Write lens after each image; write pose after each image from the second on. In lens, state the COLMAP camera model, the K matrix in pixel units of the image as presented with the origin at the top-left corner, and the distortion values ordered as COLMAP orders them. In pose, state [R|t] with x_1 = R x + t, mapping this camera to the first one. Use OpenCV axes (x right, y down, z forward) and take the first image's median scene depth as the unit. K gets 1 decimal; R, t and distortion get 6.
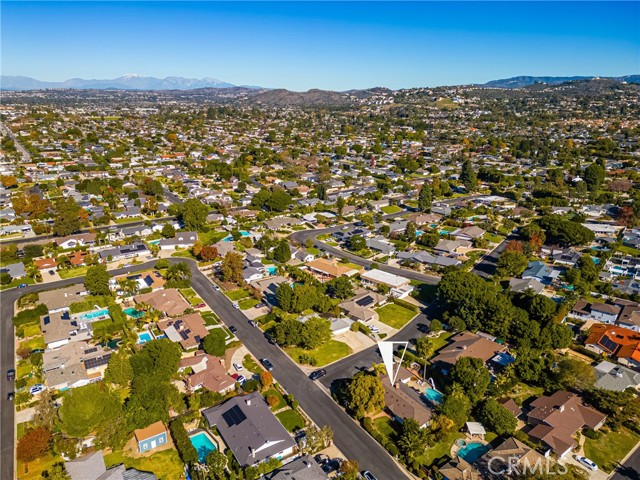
lens RADIAL K [[446.3, 0, 321.7], [0, 446.3, 239.7], [0, 0, 1]] dist [0.066271, -0.055138]
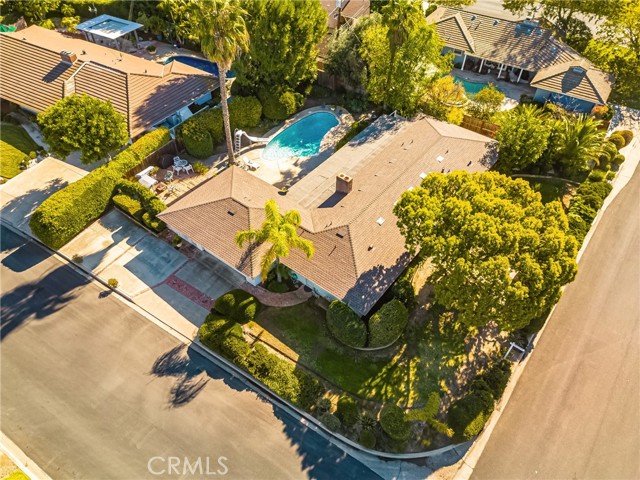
lens RADIAL K [[446.3, 0, 321.7], [0, 446.3, 239.7], [0, 0, 1]] dist [0.066271, -0.055138]
pose [[-0.326122, -0.697783, 0.637764, -0.009422], [0.270228, 0.577685, 0.770232, 0.083664], [-0.905881, 0.423531, 0.000165, 0.609586]]
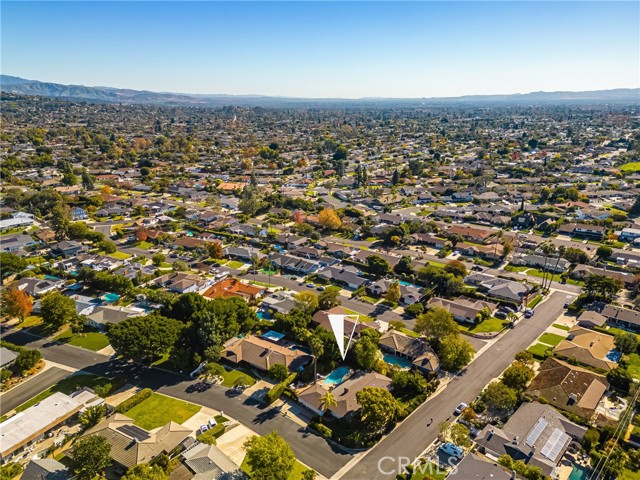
lens RADIAL K [[446.3, 0, 321.7], [0, 446.3, 239.7], [0, 0, 1]] dist [0.066271, -0.055138]
pose [[-0.225662, -0.291342, 0.929622, -0.376086], [0.301555, 0.886481, 0.351023, -0.191912], [-0.926359, 0.359544, -0.112189, 0.619165]]
